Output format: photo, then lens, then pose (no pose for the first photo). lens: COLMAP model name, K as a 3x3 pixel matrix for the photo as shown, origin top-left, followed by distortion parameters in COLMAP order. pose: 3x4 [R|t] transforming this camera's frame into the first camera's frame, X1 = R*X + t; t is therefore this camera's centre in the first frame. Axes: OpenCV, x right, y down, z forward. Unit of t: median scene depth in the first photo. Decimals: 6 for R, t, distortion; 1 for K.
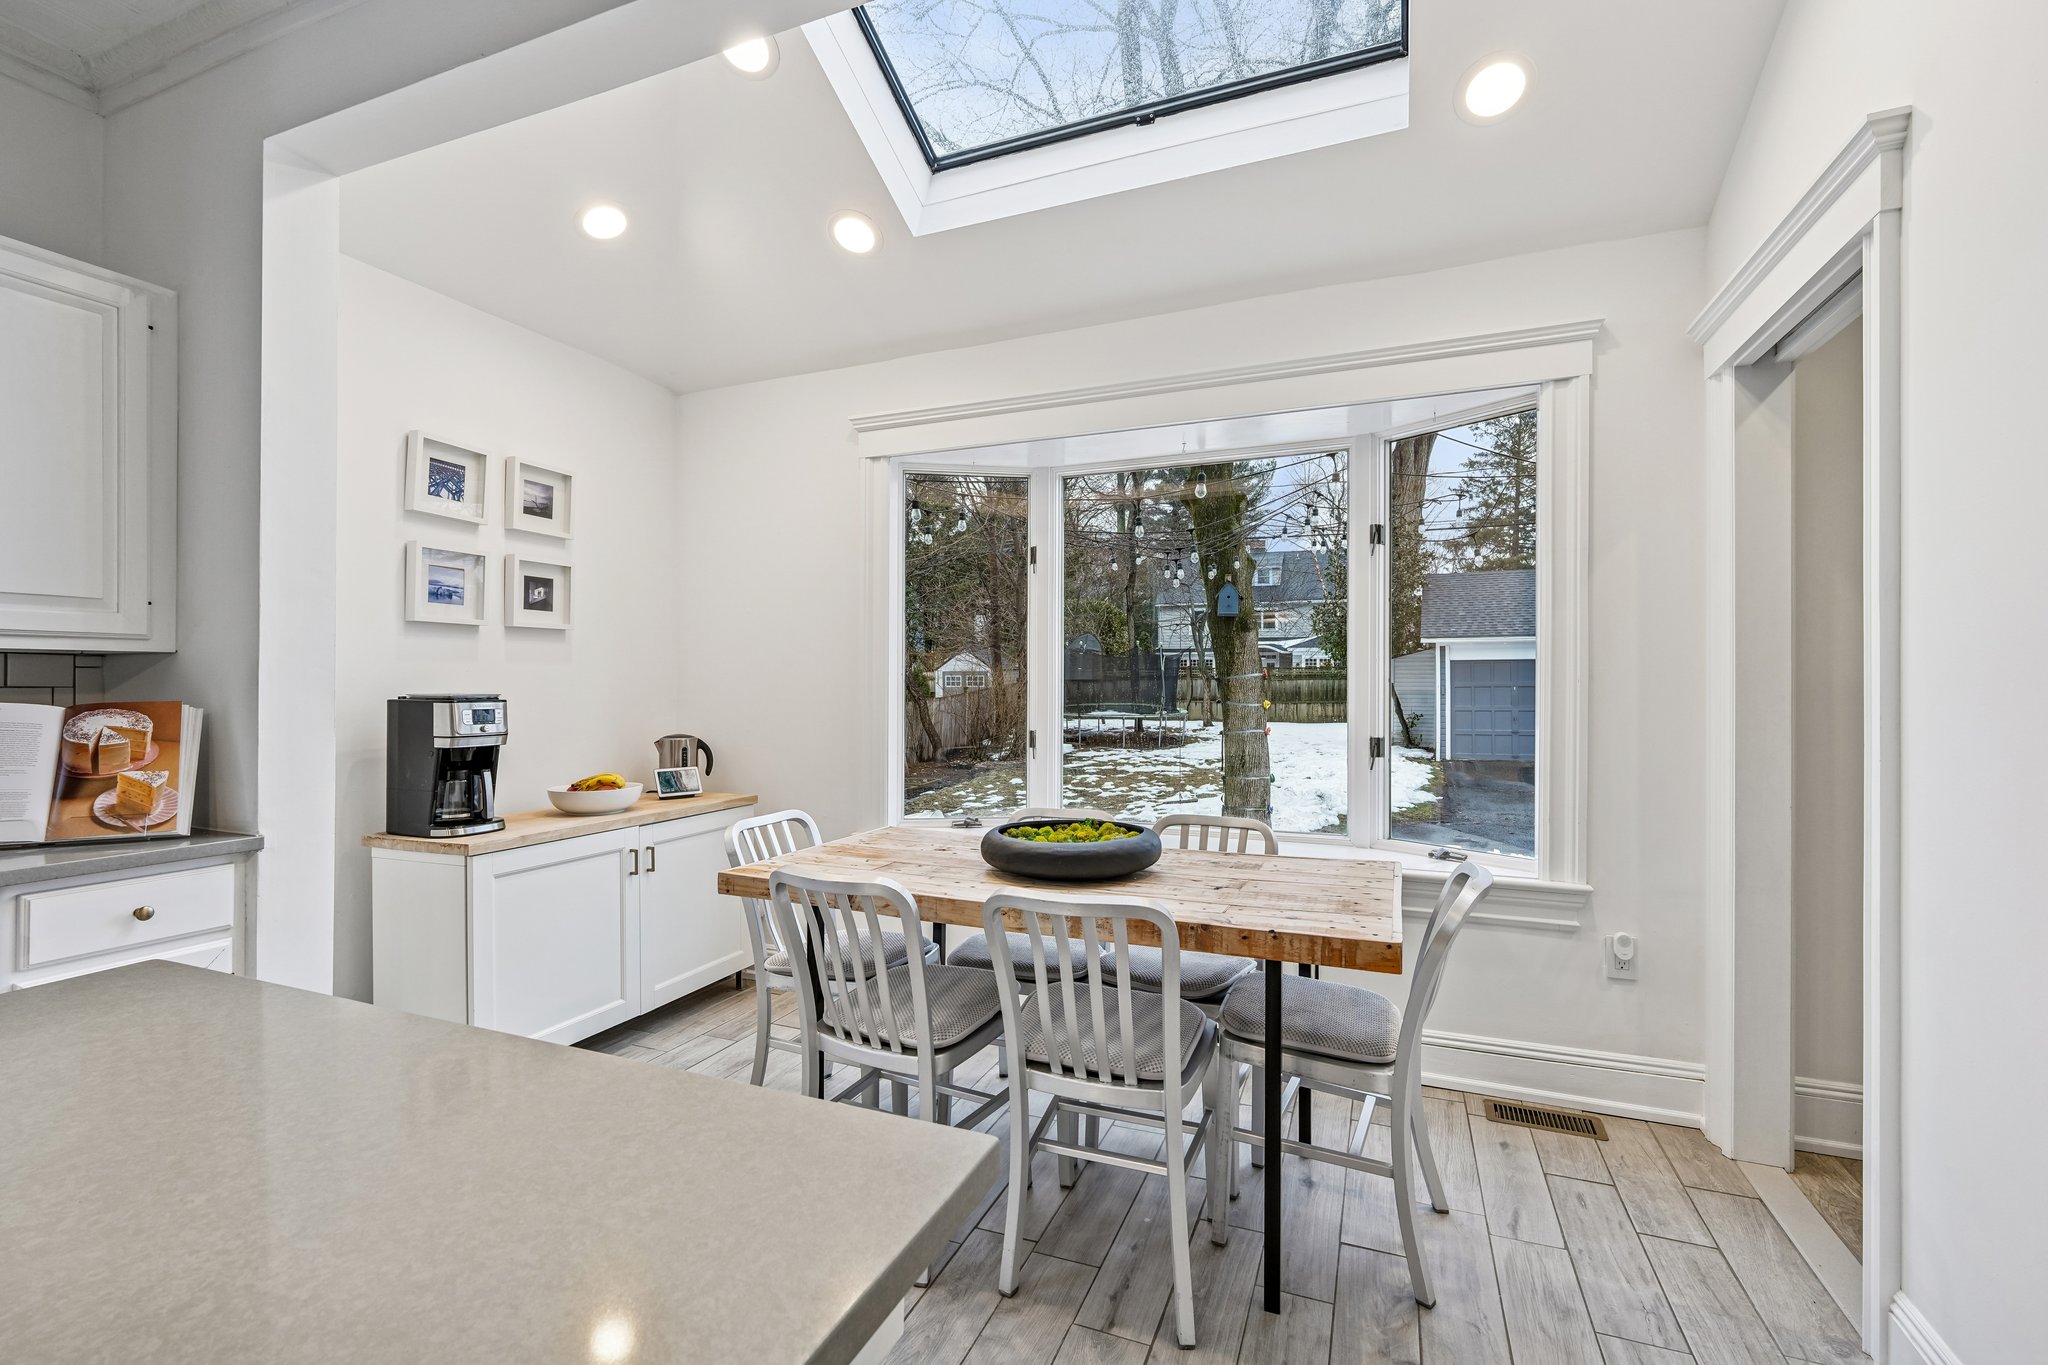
lens RADIAL K [[907.8, 0, 1024.0], [0, 907.8, 682.5], [0, 0, 1]] dist [-0.001406, -0.000112]
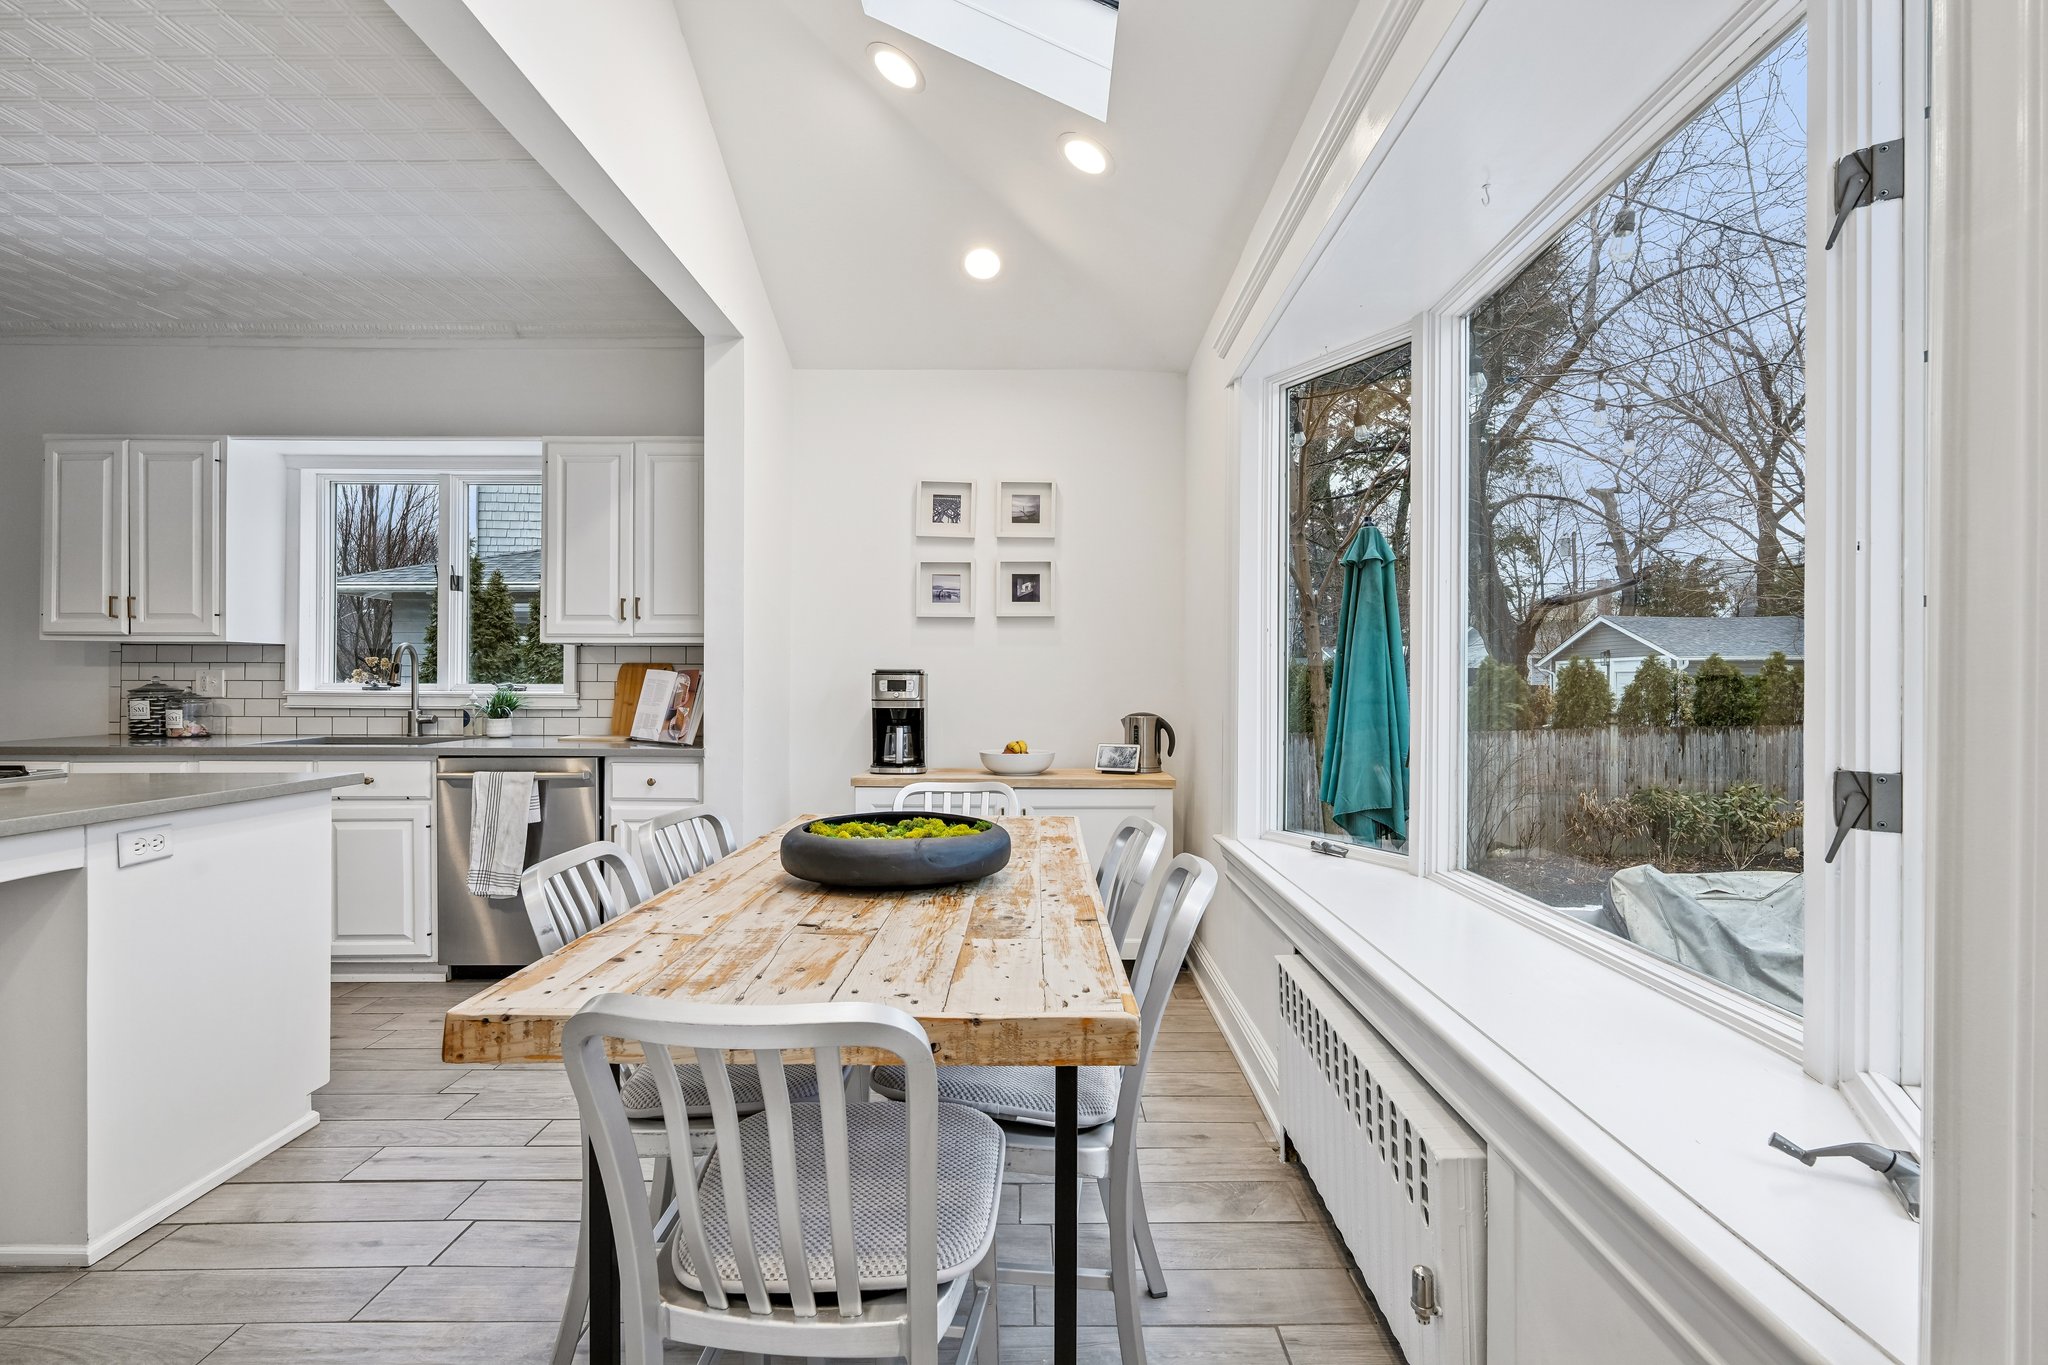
lens RADIAL K [[907.8, 0, 1024.0], [0, 907.8, 682.5], [0, 0, 1]] dist [-0.001406, -0.000112]
pose [[0.371483, -0.000847, -0.928439, 0.611789], [-0.001681, 0.999997, -0.001584, 0.030447], [0.928438, 0.002149, 0.371480, 0.595172]]
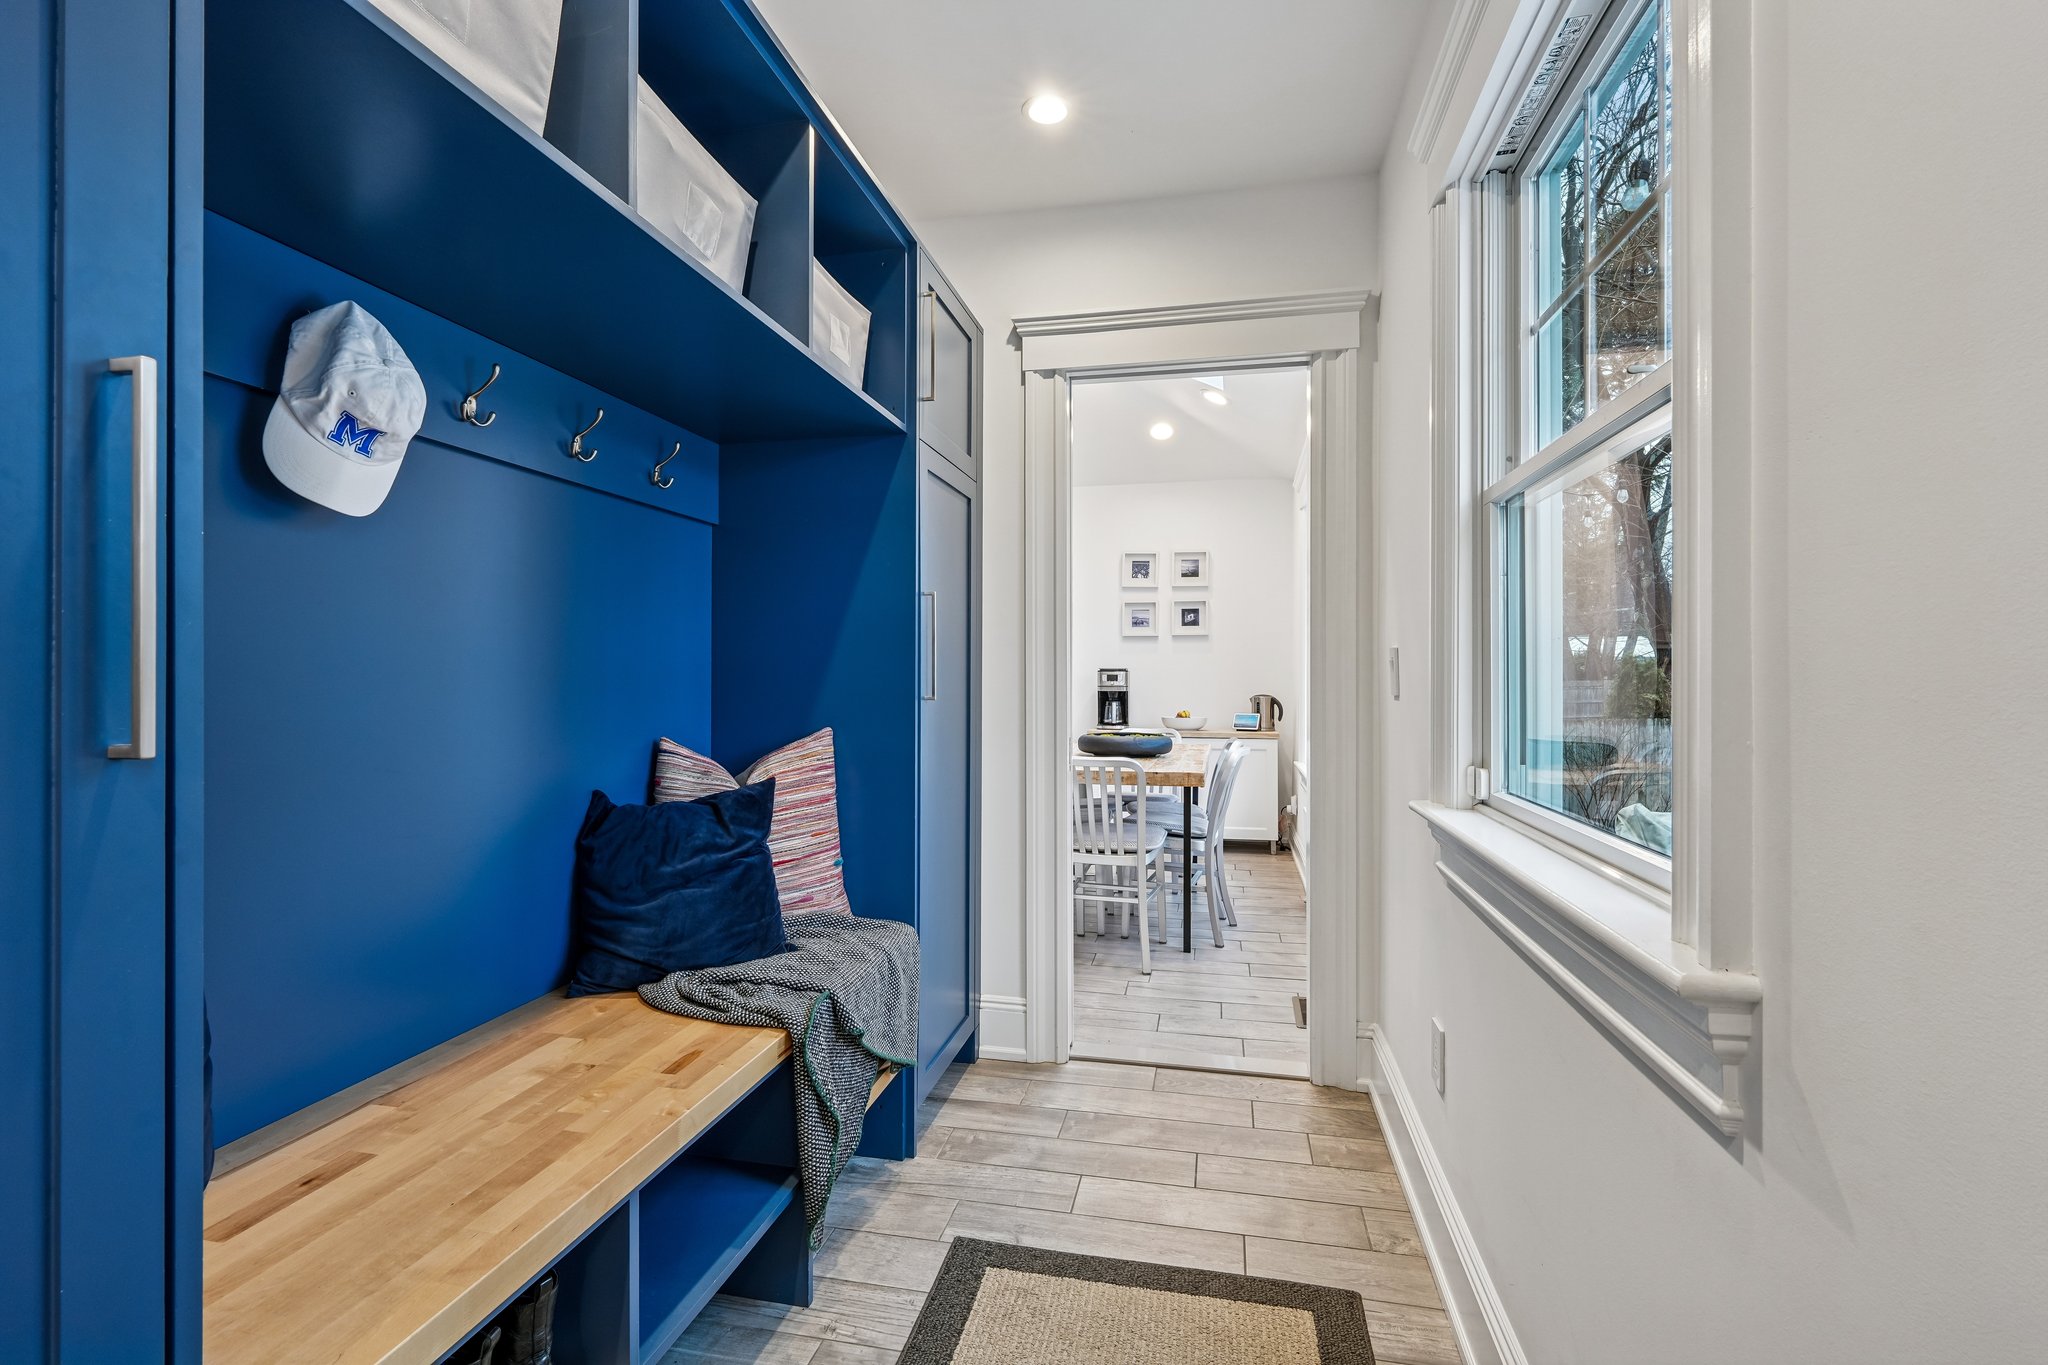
lens RADIAL K [[918.5, 0, 1028.6], [0, 918.5, 659.0], [0, 0, 1]] dist [-0.000153, -0.000377]
pose [[0.181481, -0.018994, -0.983211, 1.409012], [-0.000290, 0.999812, -0.019368, 0.030481], [0.983394, 0.003800, 0.181442, 0.332977]]
